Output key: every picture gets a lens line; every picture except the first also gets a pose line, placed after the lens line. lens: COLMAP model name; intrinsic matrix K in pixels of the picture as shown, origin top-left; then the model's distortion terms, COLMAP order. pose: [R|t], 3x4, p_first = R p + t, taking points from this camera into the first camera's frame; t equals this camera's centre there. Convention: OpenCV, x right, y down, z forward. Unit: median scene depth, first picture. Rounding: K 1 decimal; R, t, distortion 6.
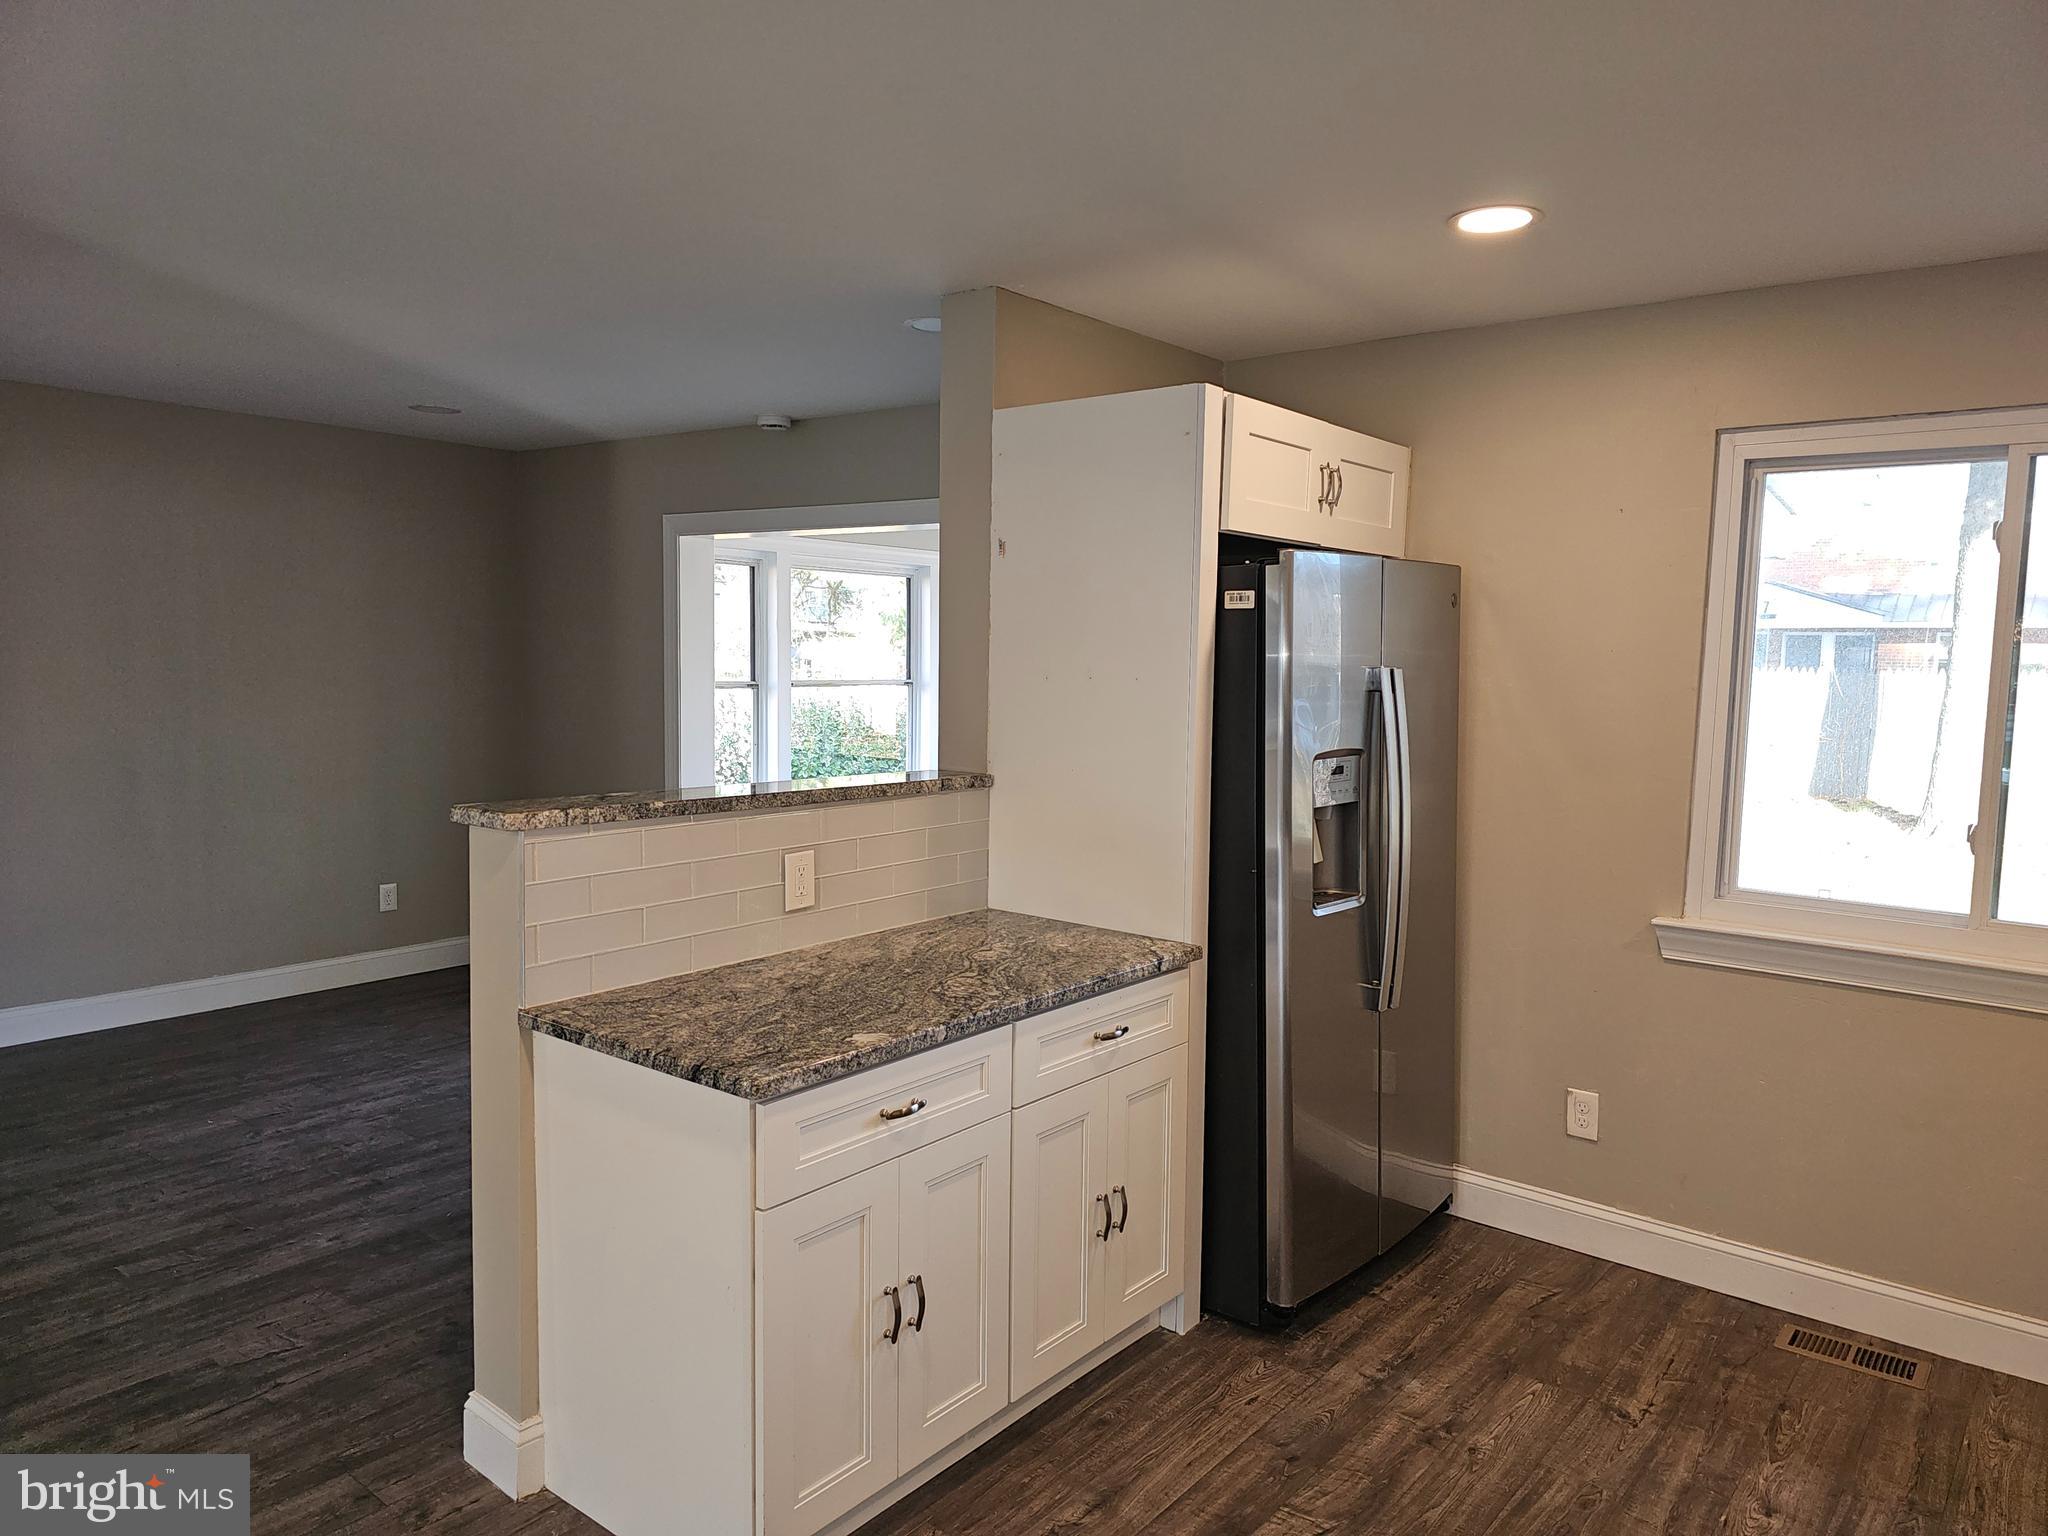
lens RADIAL K [[1383.8, 0, 1024.7], [0, 1383.8, 769.1], [0, 0, 1]] dist [0.022575, -0.006082]
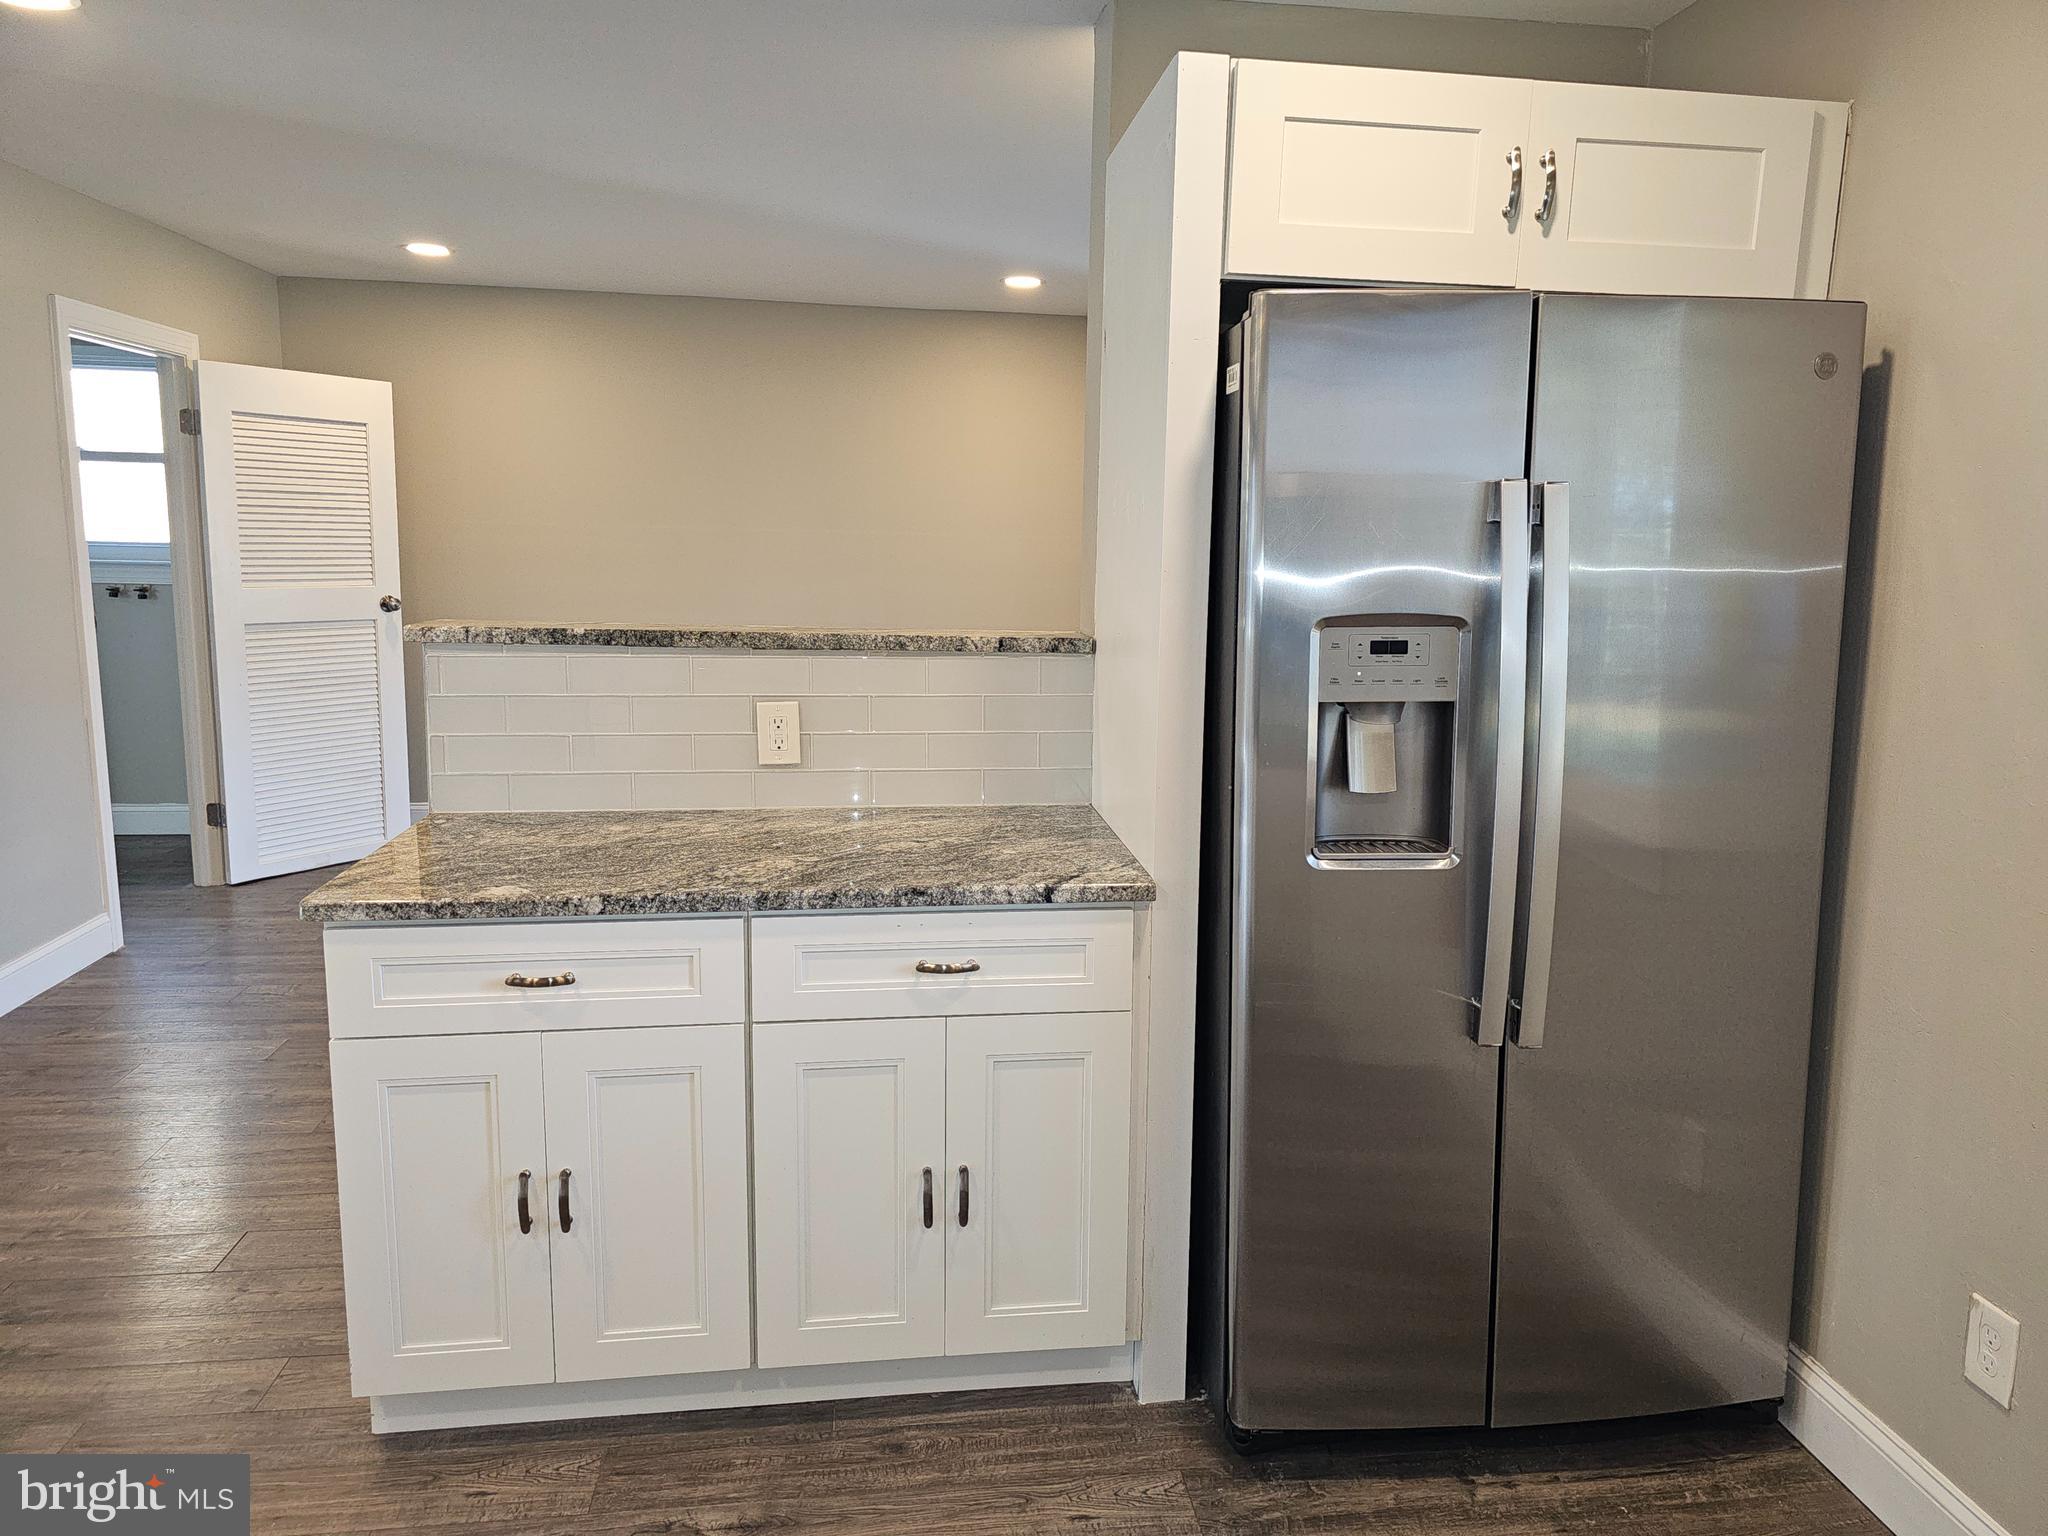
lens RADIAL K [[1383.8, 0, 1036.4], [0, 1383.8, 755.4], [0, 0, 1]] dist [0.022575, -0.006082]
pose [[0.729789, 0.105019, -0.675559, 0.572982], [-0.066836, 0.994358, 0.082376, 0.009472], [0.680398, -0.014966, 0.732690, 0.457492]]
